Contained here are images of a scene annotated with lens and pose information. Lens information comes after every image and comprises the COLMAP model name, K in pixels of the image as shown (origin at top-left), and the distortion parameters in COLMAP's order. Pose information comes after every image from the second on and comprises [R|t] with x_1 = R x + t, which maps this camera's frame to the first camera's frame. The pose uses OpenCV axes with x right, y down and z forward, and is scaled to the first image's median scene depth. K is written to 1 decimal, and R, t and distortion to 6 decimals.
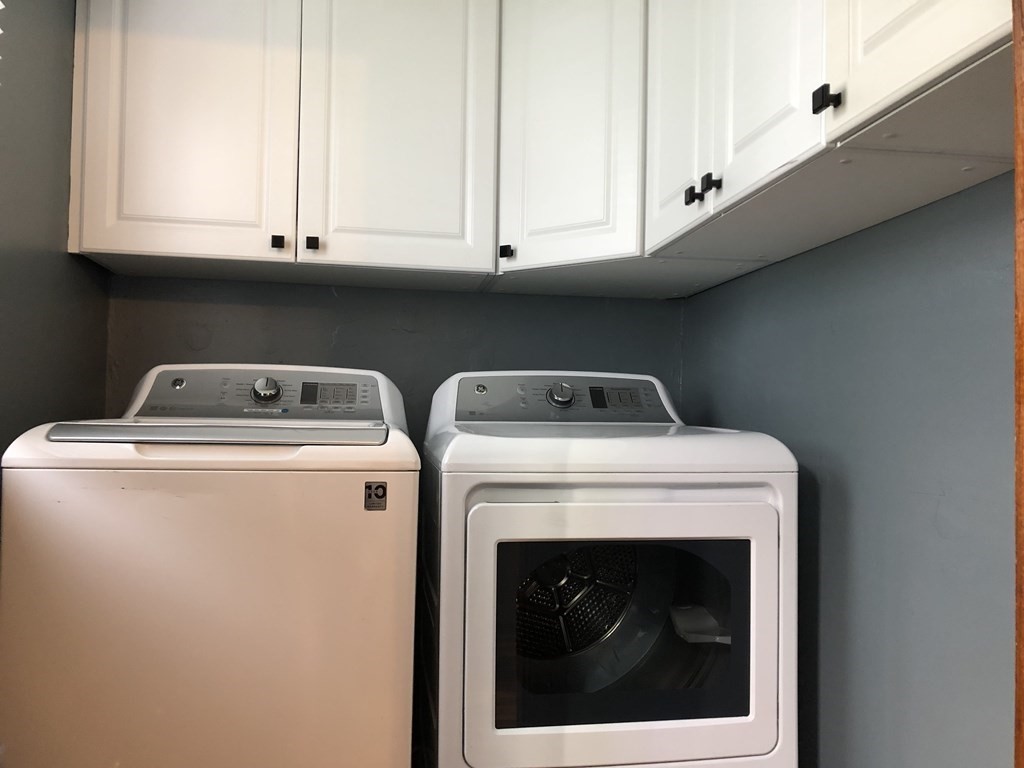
lens RADIAL K [[836.4, 0, 508.3], [0, 836.4, 384.3], [0, 0, 1]] dist [0.043628, -0.053398]
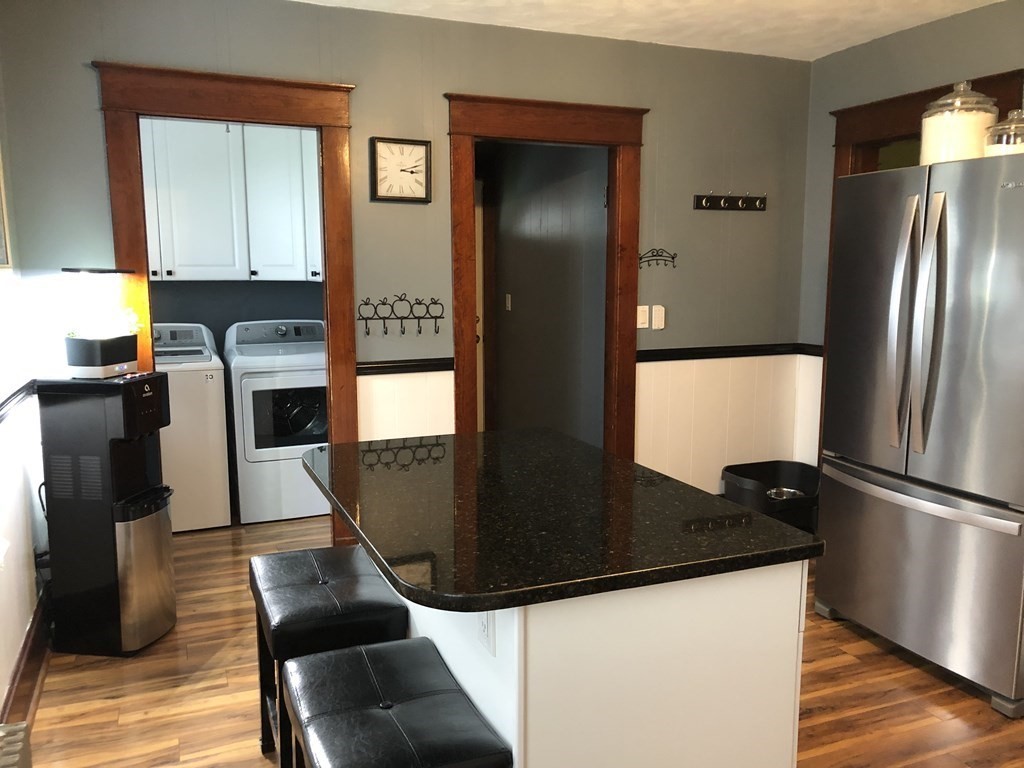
lens RADIAL K [[836.4, 0, 491.8], [0, 836.4, 404.0], [0, 0, 1]] dist [0.043628, -0.053398]
pose [[0.976639, -0.048943, 0.209240, 0.145805], [0.006196, 0.979725, 0.200249, -0.275156], [-0.214799, -0.194275, 0.957141, -1.569512]]
